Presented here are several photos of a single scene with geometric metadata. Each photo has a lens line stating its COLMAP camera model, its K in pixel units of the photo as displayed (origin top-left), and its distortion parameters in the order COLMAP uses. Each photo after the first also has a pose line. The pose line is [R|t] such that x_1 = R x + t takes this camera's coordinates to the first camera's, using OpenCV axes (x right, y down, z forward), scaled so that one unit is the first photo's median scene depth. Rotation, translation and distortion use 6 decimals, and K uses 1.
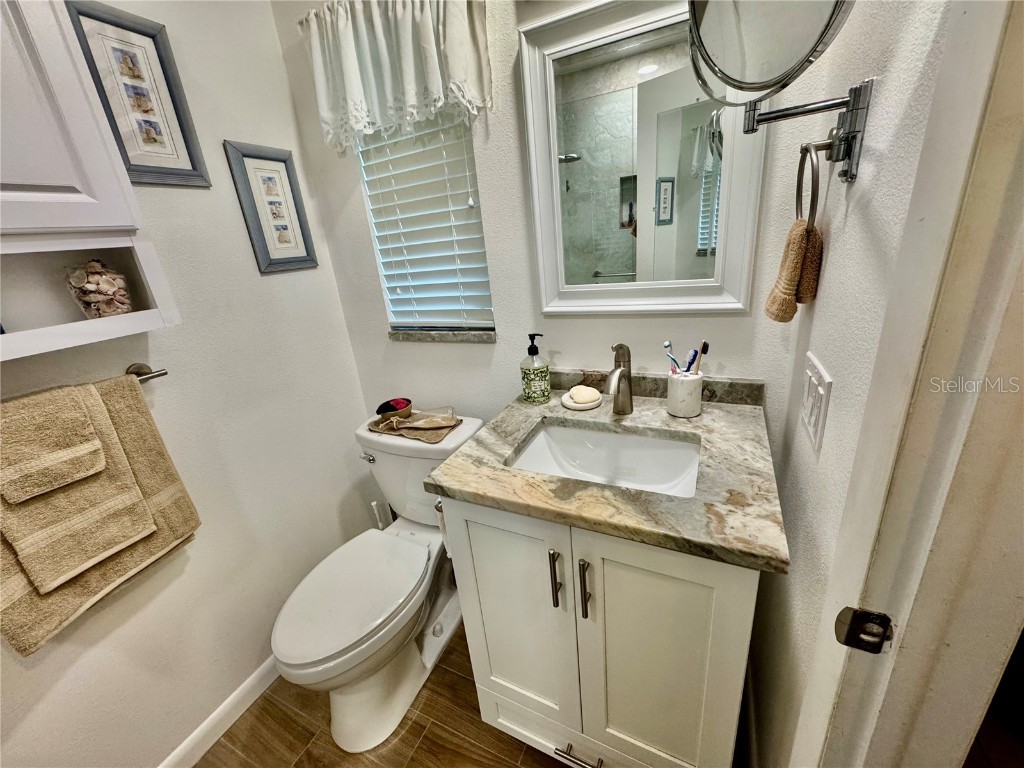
lens RADIAL K [[407.5, 0, 512.2], [0, 407.5, 383.5], [0, 0, 1]] dist [-0.002052, 0.000269]
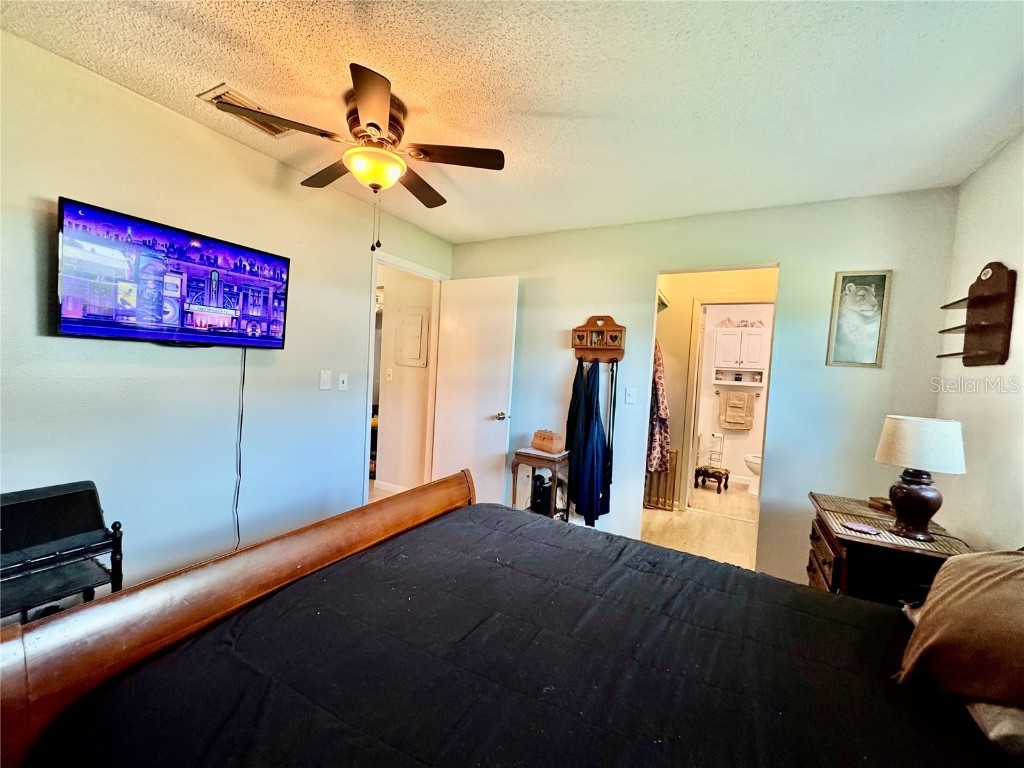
lens RADIAL K [[407.5, 0, 512.2], [0, 407.5, 383.5], [0, 0, 1]] dist [-0.002052, 0.000269]
pose [[-0.035790, 0.149327, -0.988140, 4.337207], [-0.384456, 0.910621, 0.151537, 0.262398], [0.922449, 0.385320, 0.024818, -2.060180]]
